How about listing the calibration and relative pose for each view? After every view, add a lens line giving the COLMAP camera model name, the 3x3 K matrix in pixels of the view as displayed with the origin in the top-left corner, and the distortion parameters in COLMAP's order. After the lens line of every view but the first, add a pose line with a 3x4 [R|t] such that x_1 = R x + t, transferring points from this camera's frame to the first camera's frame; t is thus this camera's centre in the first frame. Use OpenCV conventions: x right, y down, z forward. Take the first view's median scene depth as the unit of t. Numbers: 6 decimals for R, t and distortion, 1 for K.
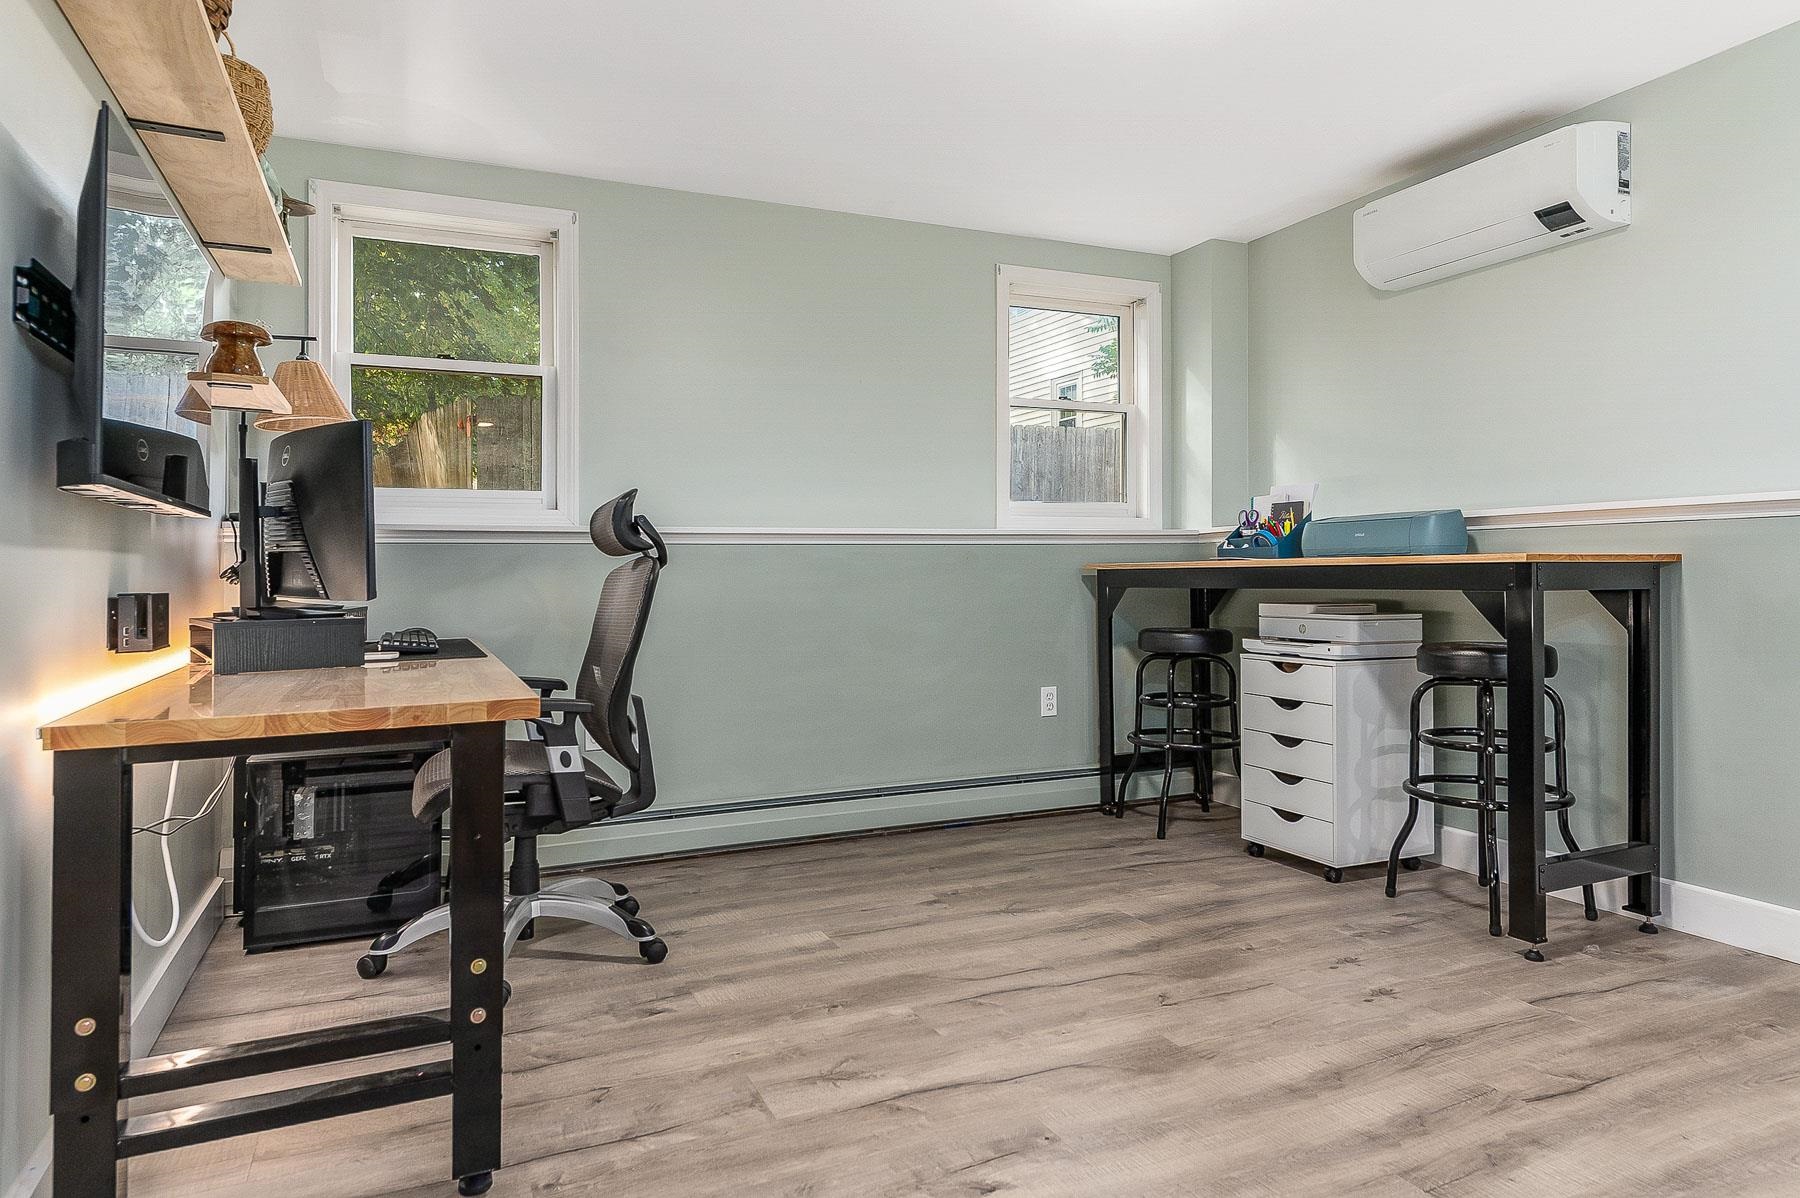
lens RADIAL K [[1086.7, 0, 896.8], [0, 1086.7, 544.2], [0, 0, 1]] dist [0.013305, -0.000257]
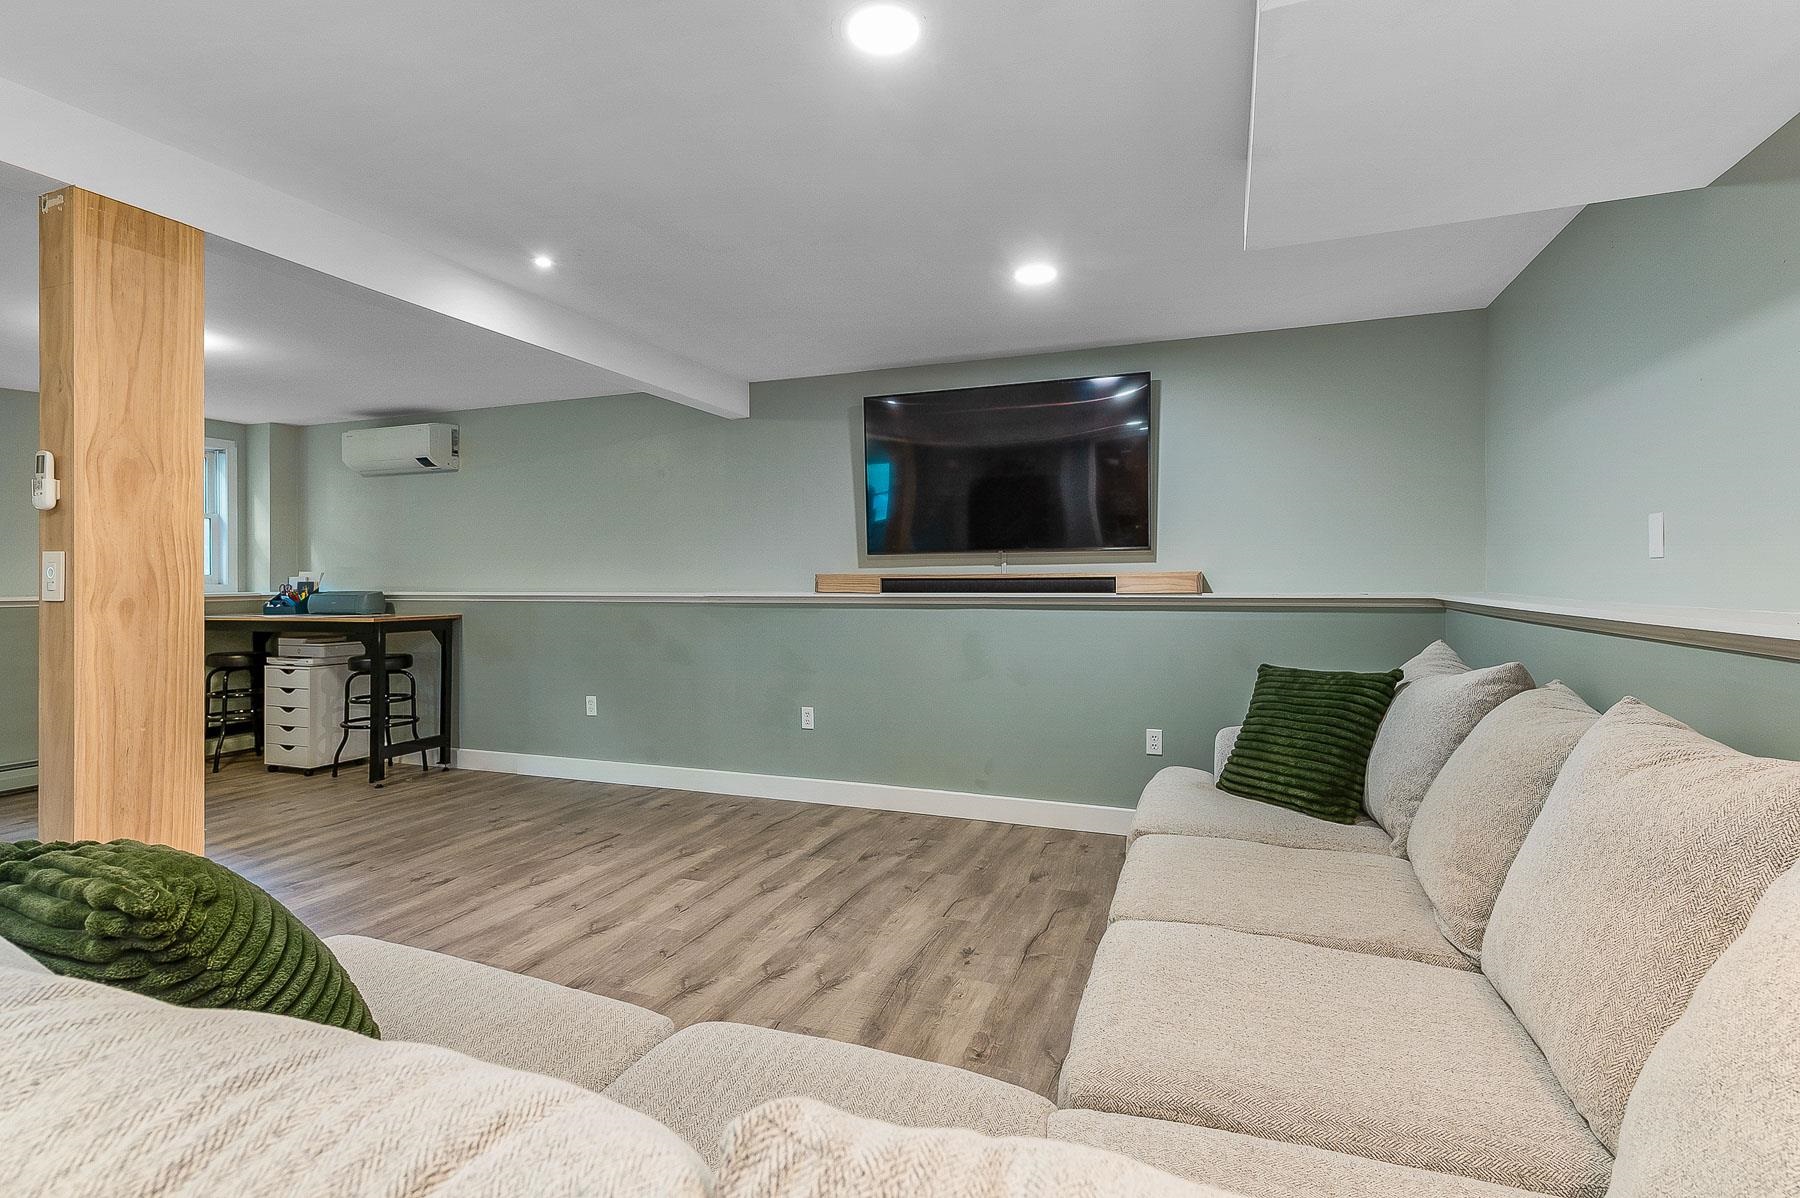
lens RADIAL K [[850.4, 0, 907.0], [0, 850.4, 586.5], [0, 0, 1]] dist [0.002646, 0.000185]
pose [[0.702272, 0.000156, 0.711909, 0.063266], [-0.020353, 0.999596, 0.019859, -0.109930], [-0.711618, -0.028436, 0.701991, -1.021016]]
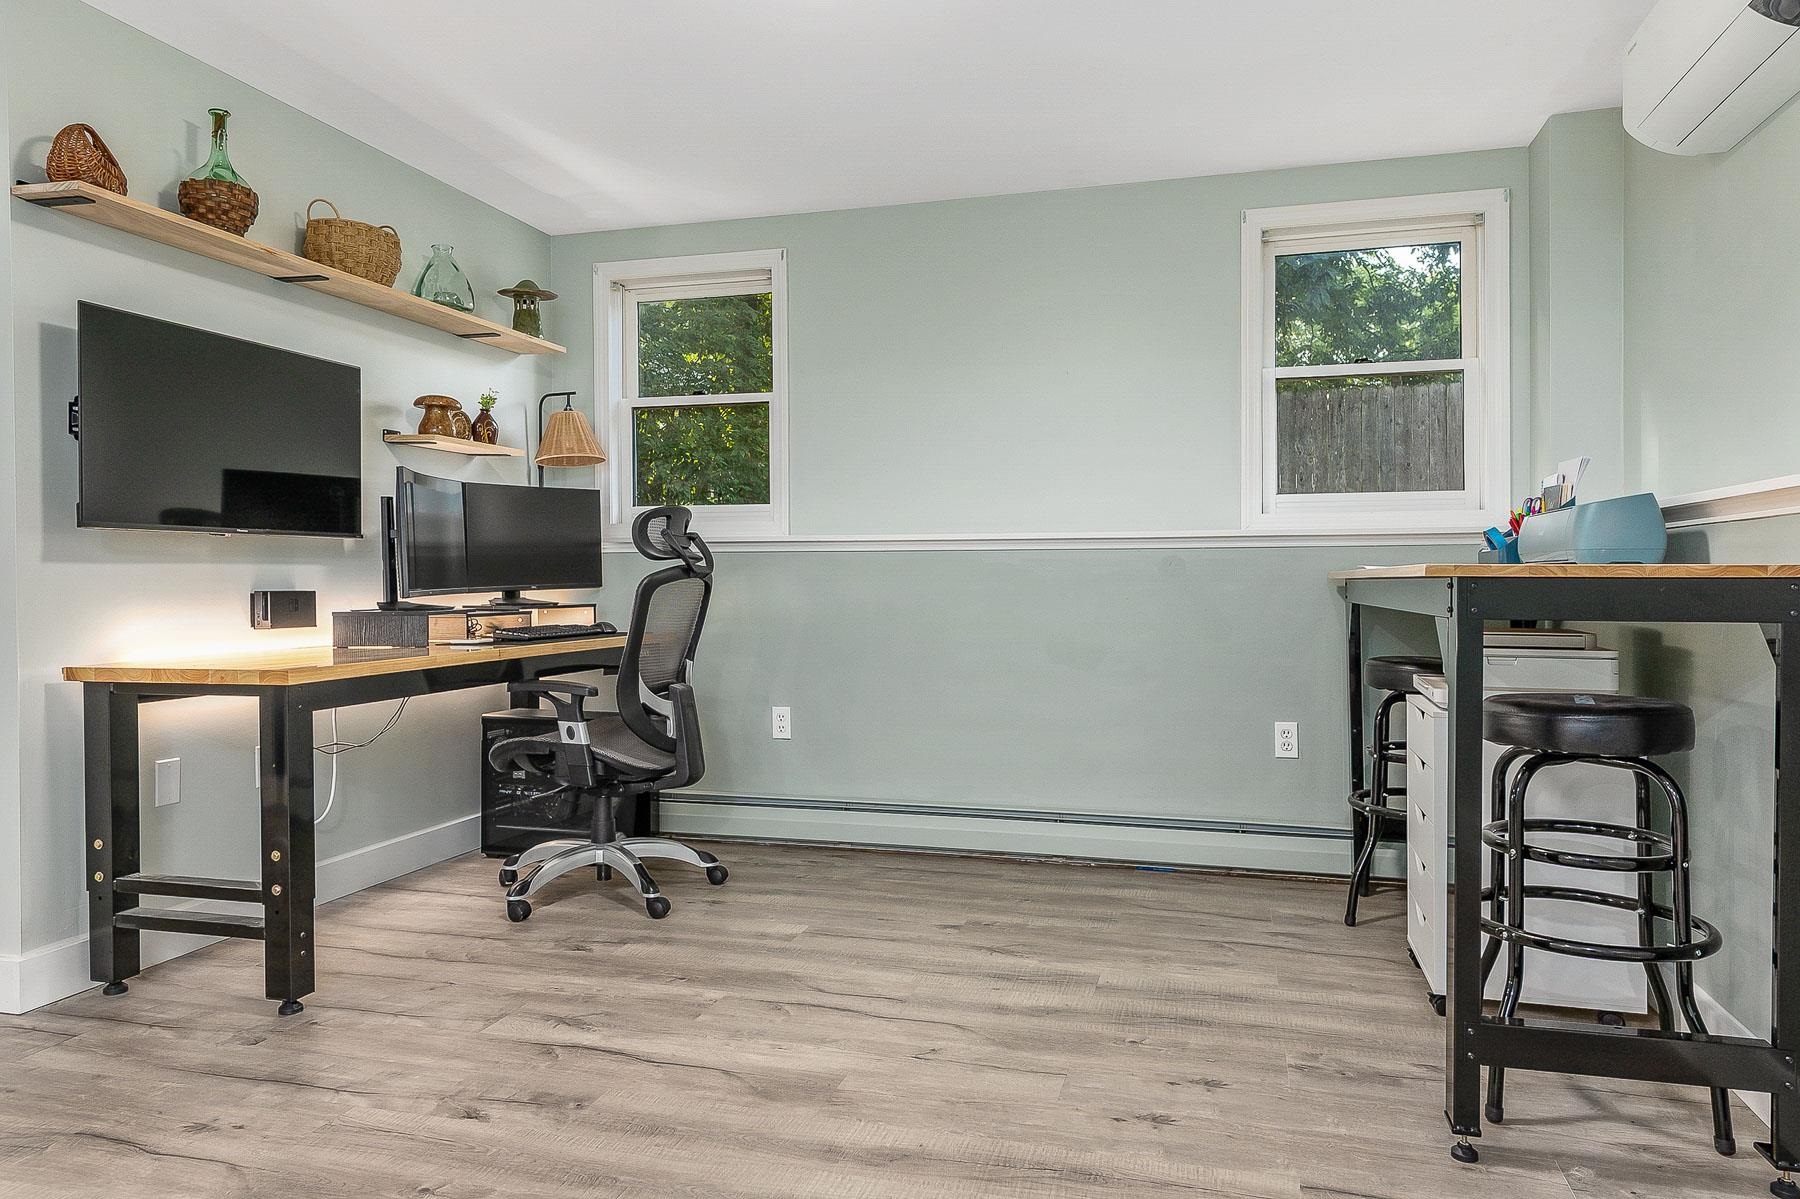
lens RADIAL K [[1183.5, 0, 899.1], [0, 1183.5, 570.7], [0, 0, 1]] dist [0.017745, -0.001006]
pose [[0.769889, 0.003949, -0.638166, 0.717345], [0.010395, 0.999771, 0.018727, -0.003894], [0.638093, -0.021052, 0.769671, 0.191390]]
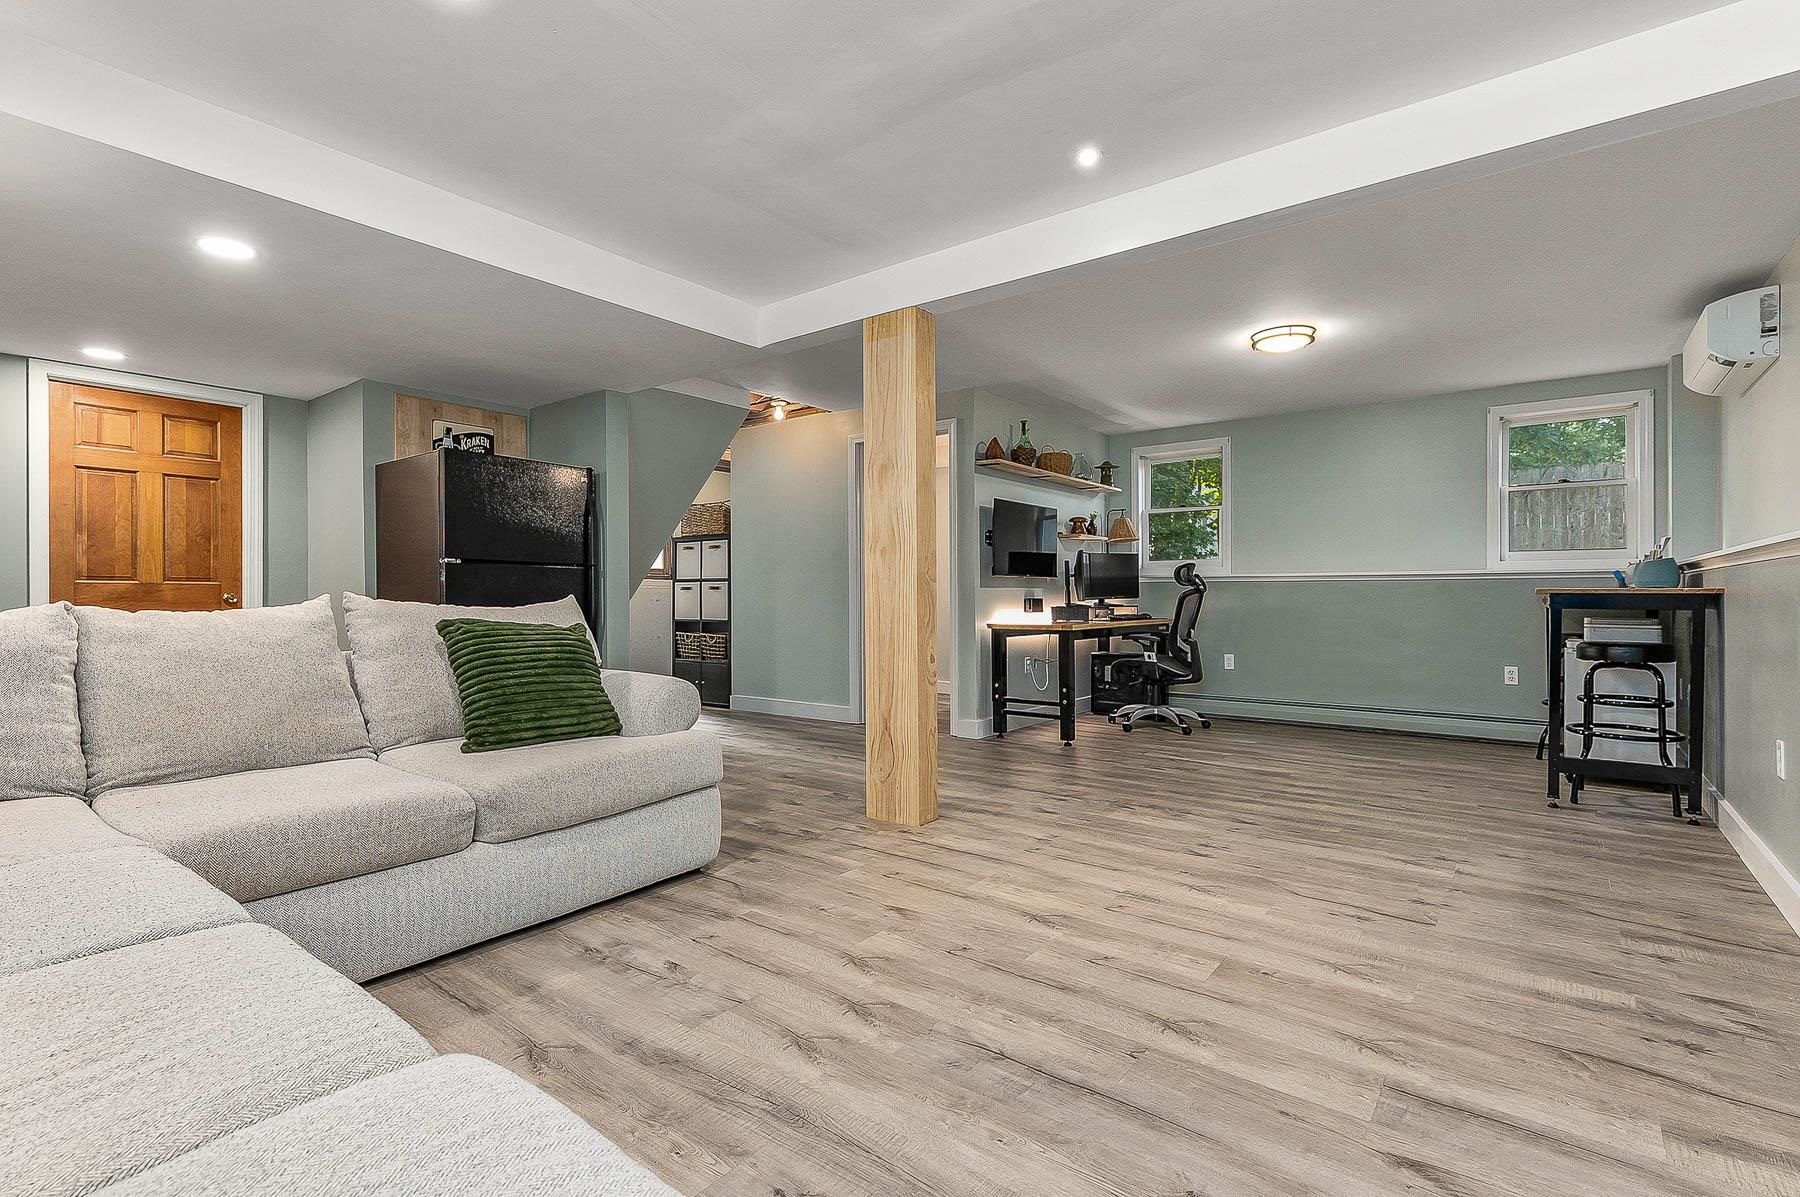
lens RADIAL K [[826.0, 0, 889.4], [0, 826.0, 594.0], [0, 0, 1]] dist [0.002412, -0.000265]
pose [[0.460924, 0.008410, -0.887400, 1.194698], [0.016665, 0.999697, 0.018130, -0.023469], [0.887283, -0.023145, 0.460644, -0.580449]]
